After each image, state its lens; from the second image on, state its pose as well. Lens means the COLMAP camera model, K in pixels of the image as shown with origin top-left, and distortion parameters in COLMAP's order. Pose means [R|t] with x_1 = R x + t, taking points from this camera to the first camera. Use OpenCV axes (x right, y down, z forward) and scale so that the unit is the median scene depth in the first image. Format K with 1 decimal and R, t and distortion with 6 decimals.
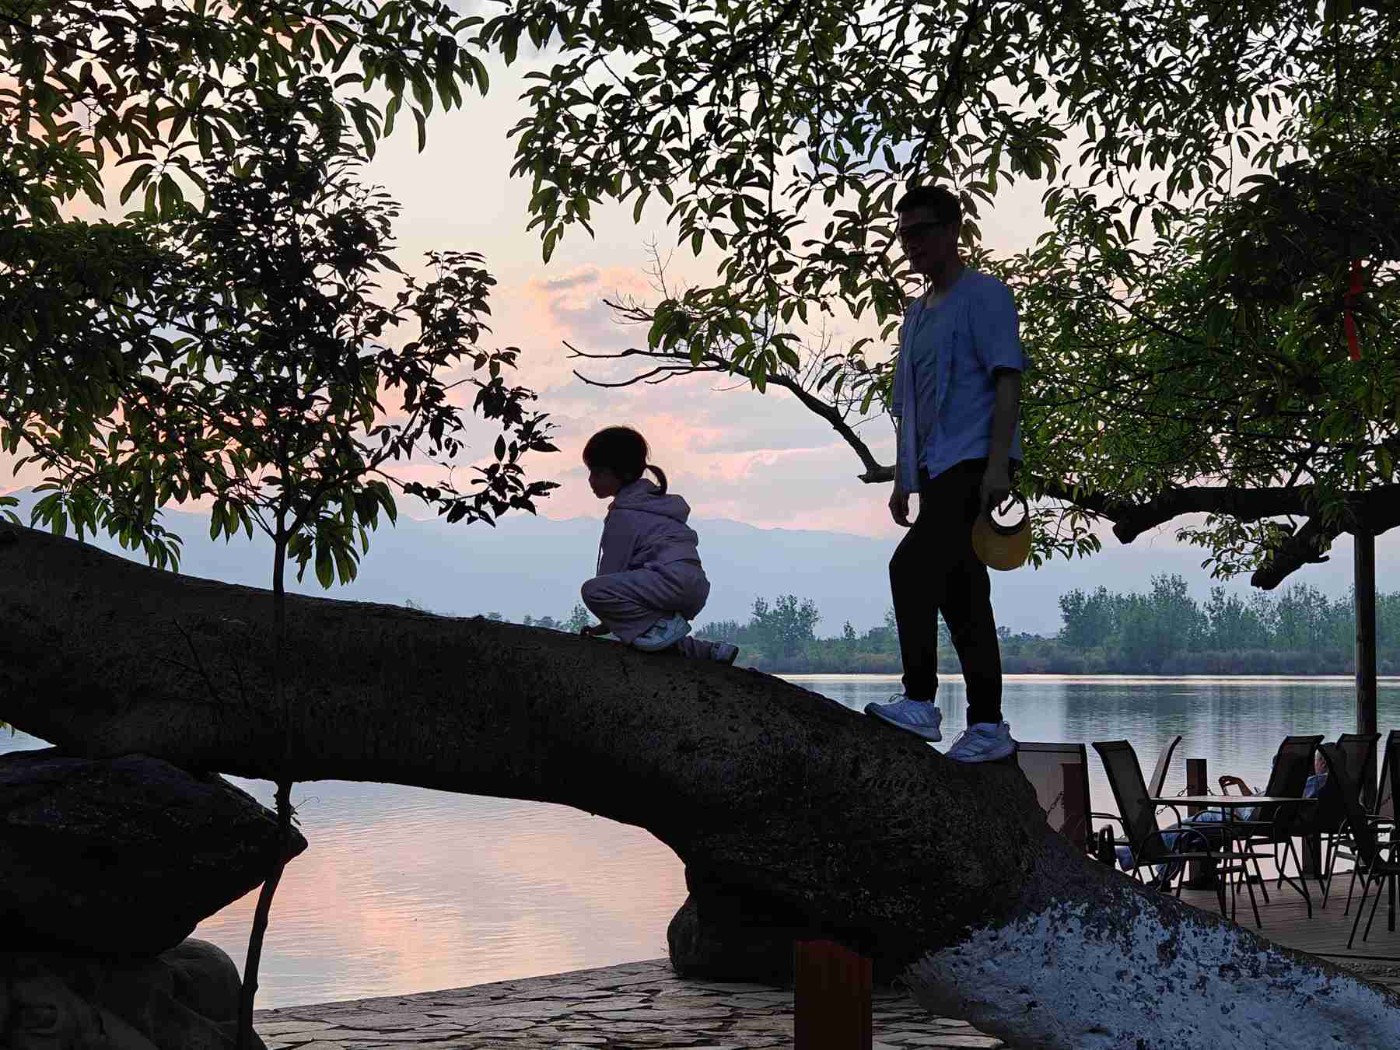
lens RADIAL K [[2903.0, 0, 703.4], [0, 2903.0, 525.2], [0, 0, 1]] dist [0.166826, 0.000000]
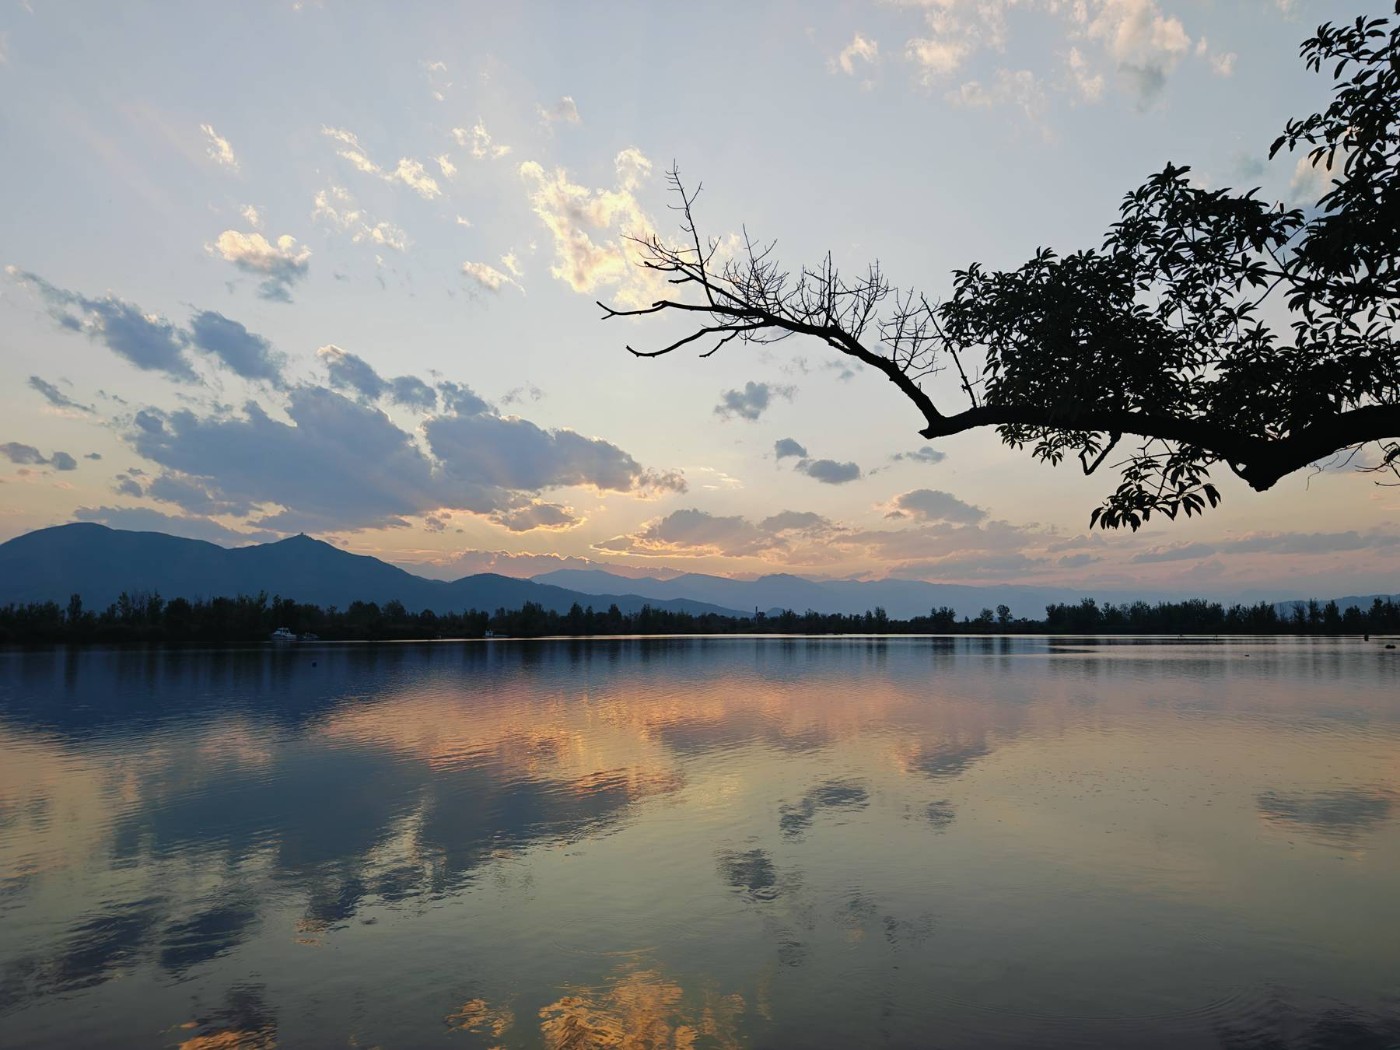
lens RADIAL K [[970.5, 0, 695.9], [0, 970.5, 525.9], [0, 0, 1]] dist [0.046459, -0.003623]
pose [[0.975691, -0.028851, -0.217244, 0.104063], [0.015657, 0.997940, -0.062214, 0.062866], [0.218592, 0.057300, 0.974133, 1.429872]]
